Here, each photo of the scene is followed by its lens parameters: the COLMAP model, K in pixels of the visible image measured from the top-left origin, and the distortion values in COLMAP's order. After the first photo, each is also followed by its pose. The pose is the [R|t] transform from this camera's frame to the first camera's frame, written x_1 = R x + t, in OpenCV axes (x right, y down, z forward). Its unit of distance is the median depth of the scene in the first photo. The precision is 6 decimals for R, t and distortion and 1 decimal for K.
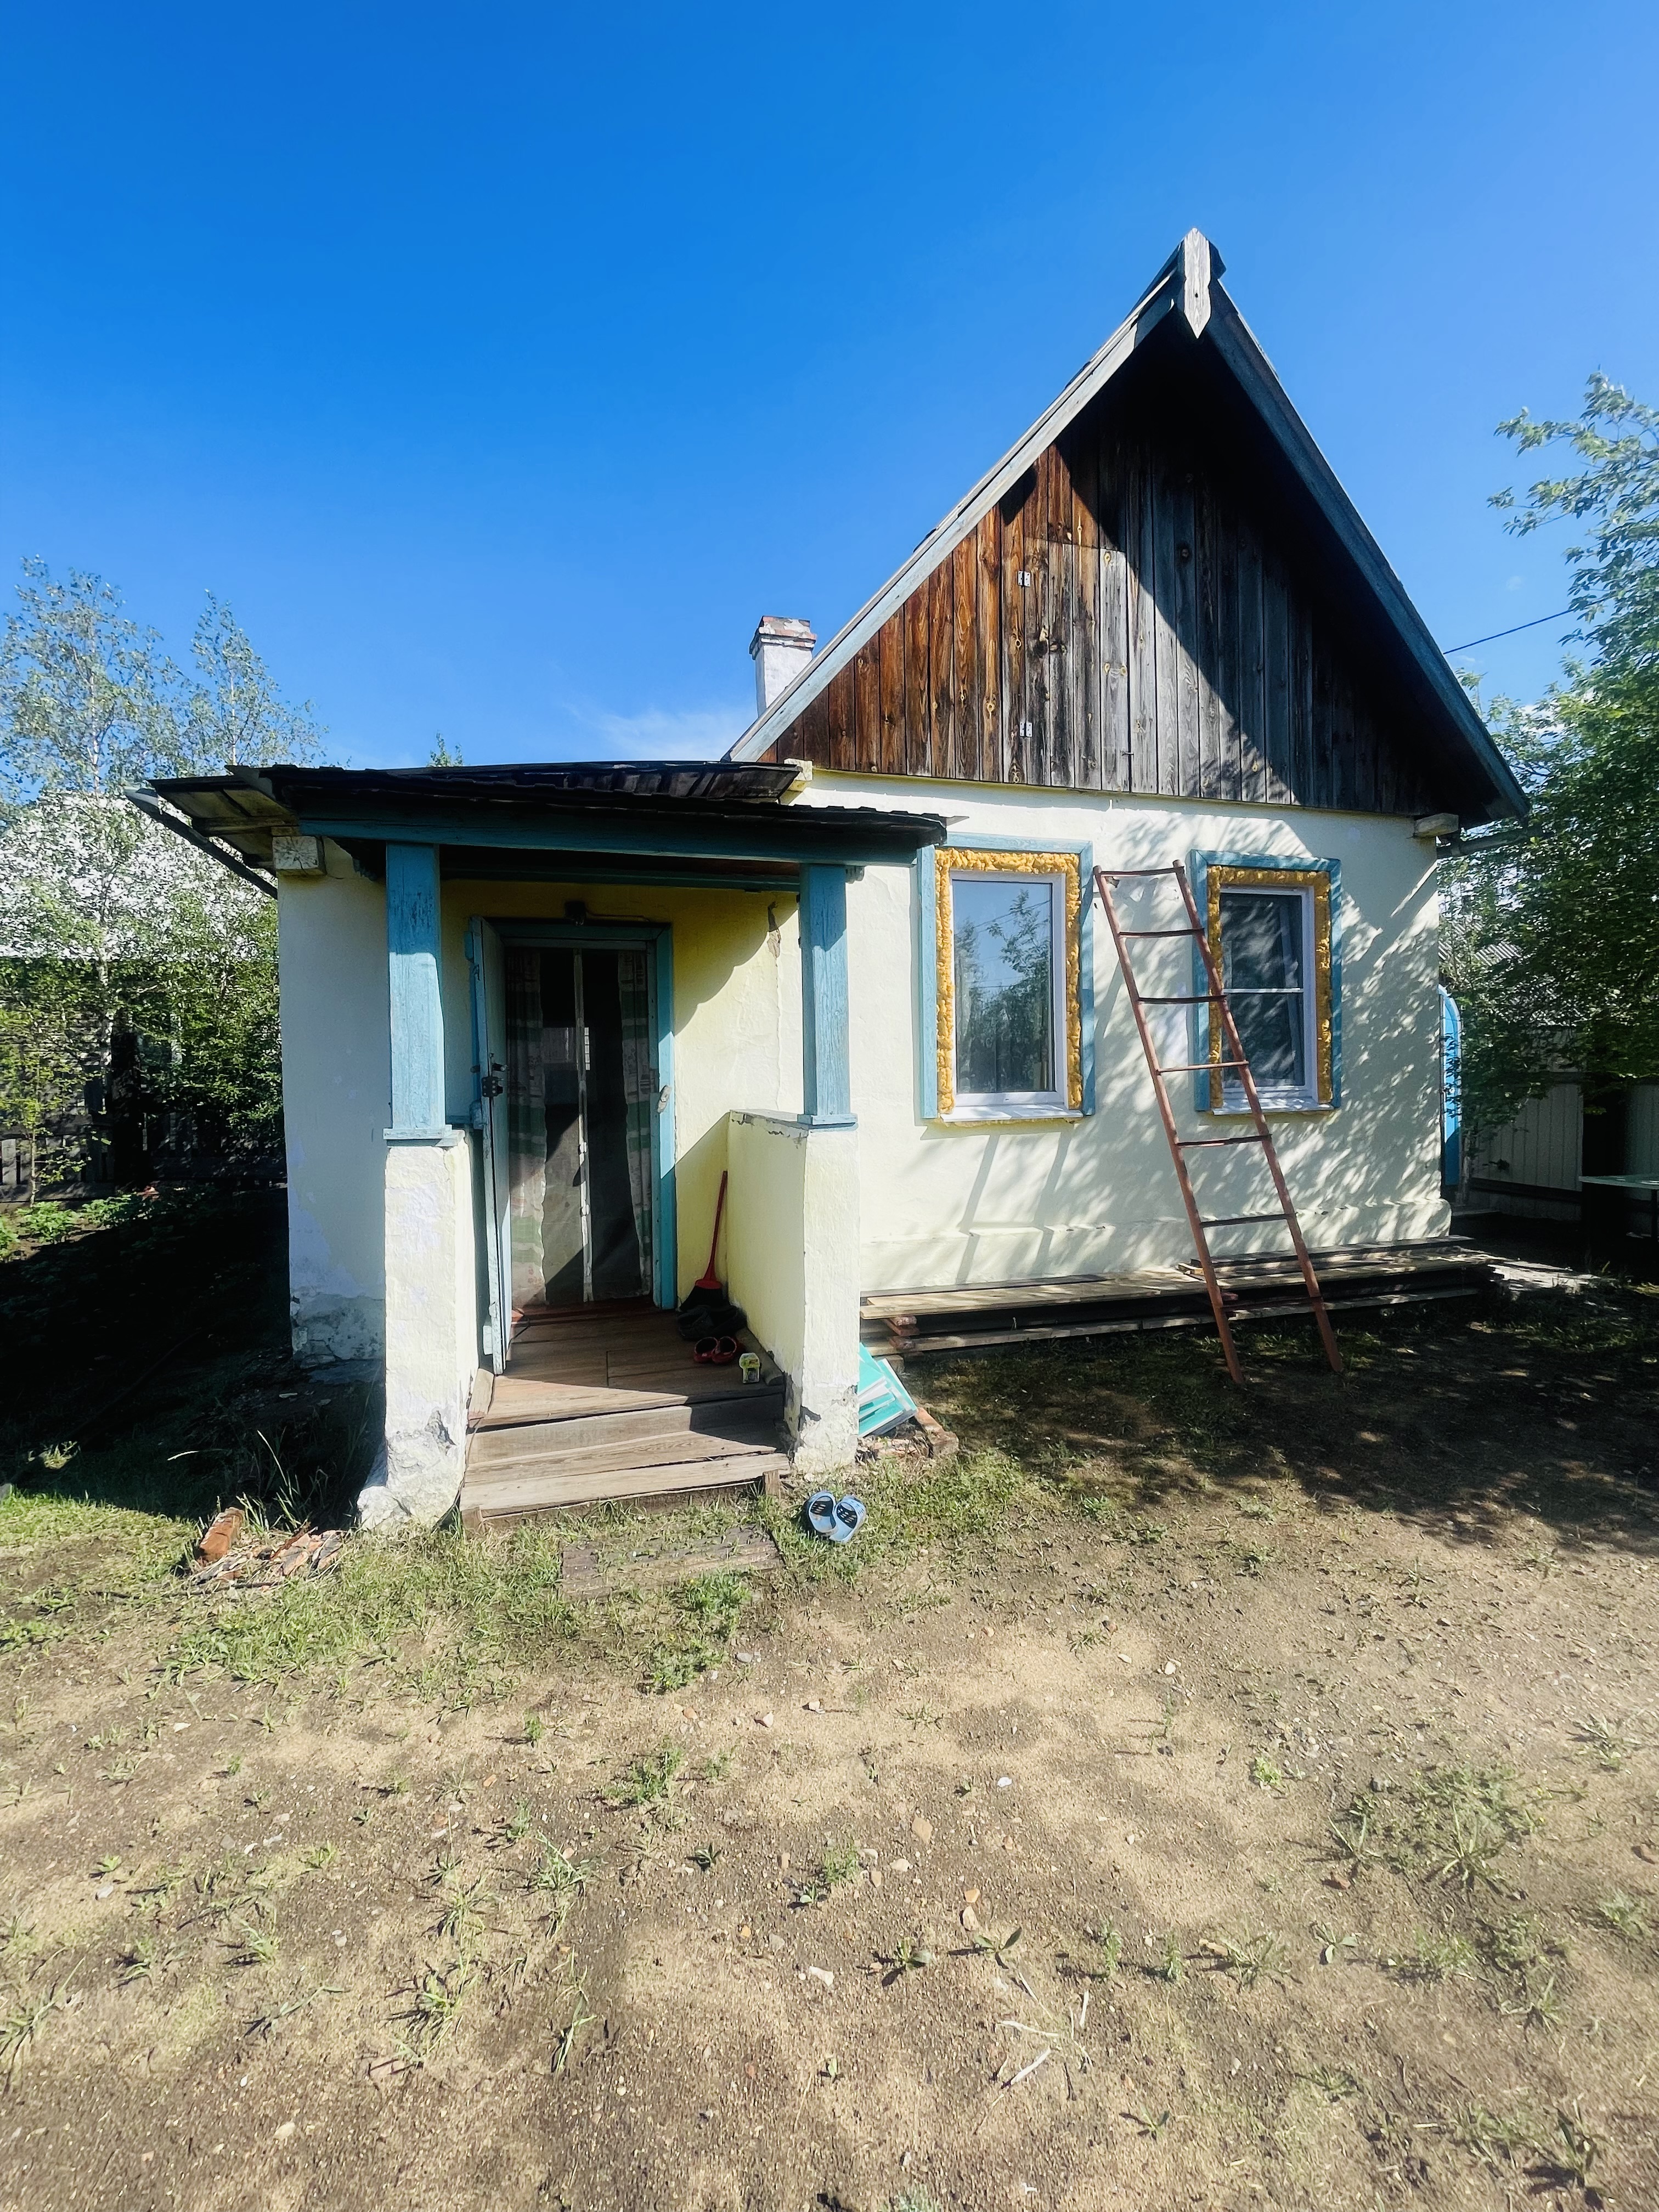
lens RADIAL K [[888.3, 0, 830.4], [0, 888.3, 1096.5], [0, 0, 1]] dist [0.000576, -0.000294]
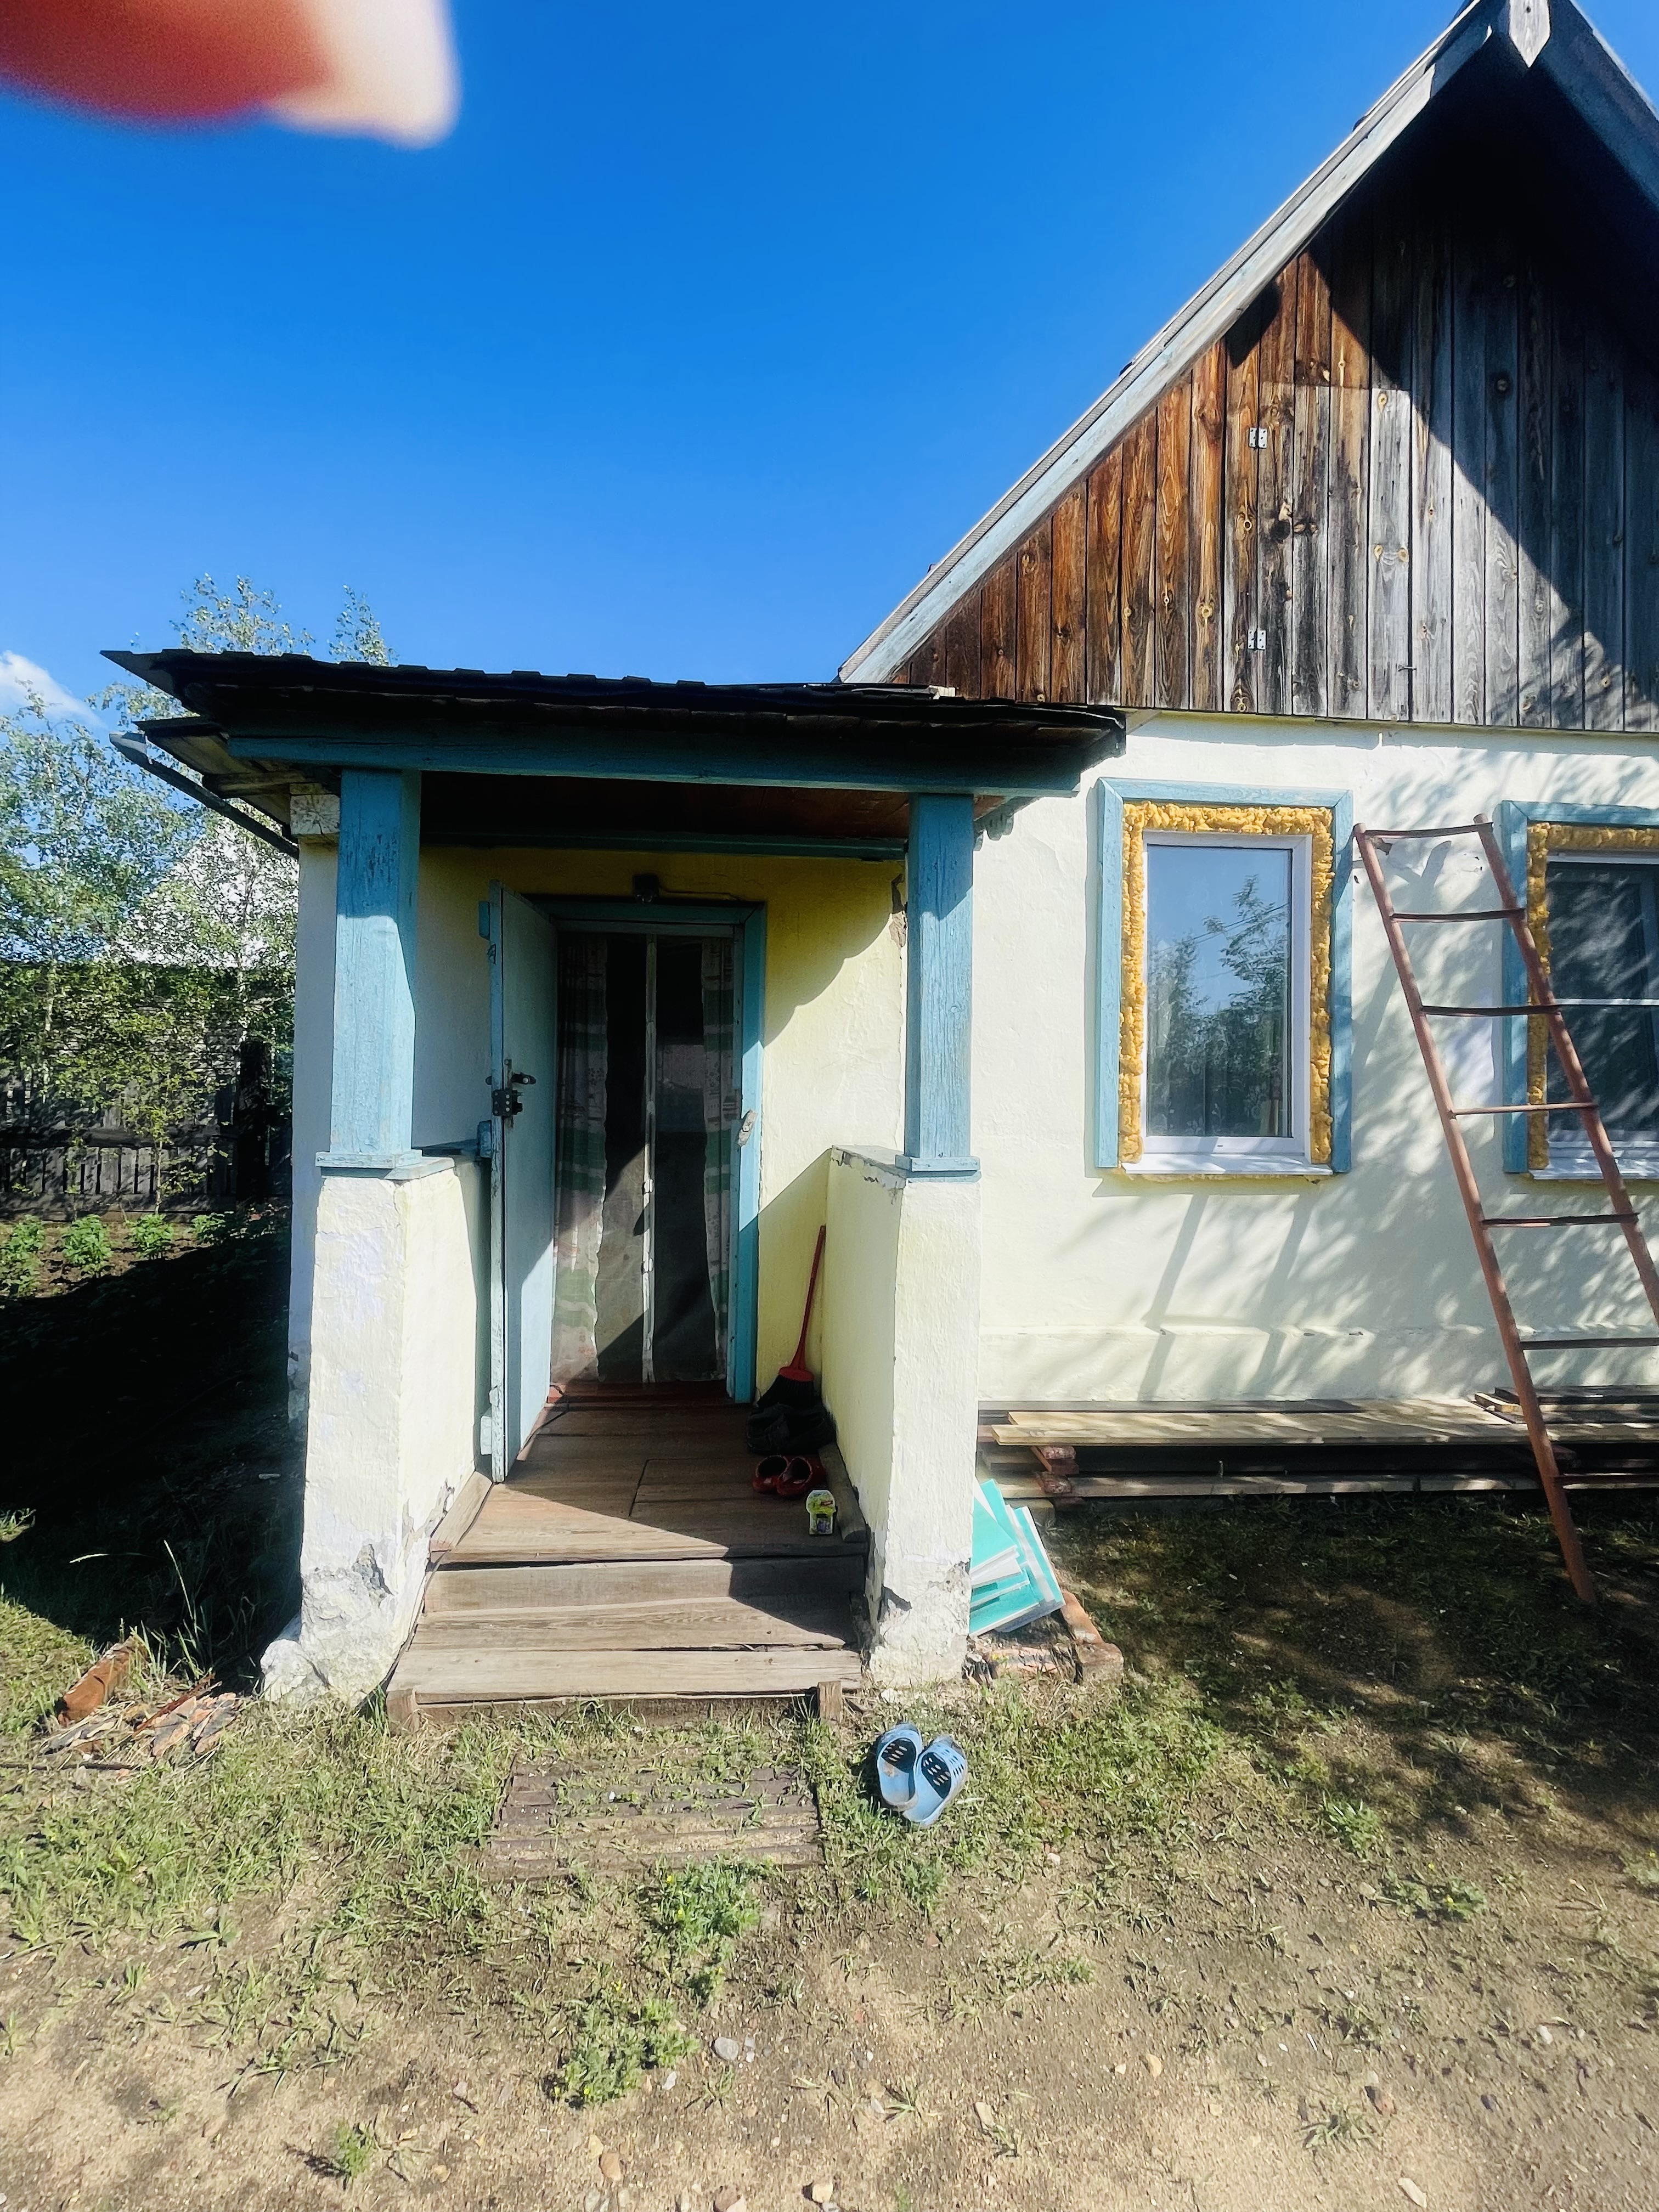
lens RADIAL K [[975.7, 0, 829.5], [0, 975.7, 1097.9], [0, 0, 1]] dist [-0.013973, 0.008672]
pose [[0.981190, 0.029148, -0.190830, 0.043043], [-0.035921, 0.998838, -0.032131, 0.001355], [0.189672, 0.038381, 0.981097, 0.182669]]
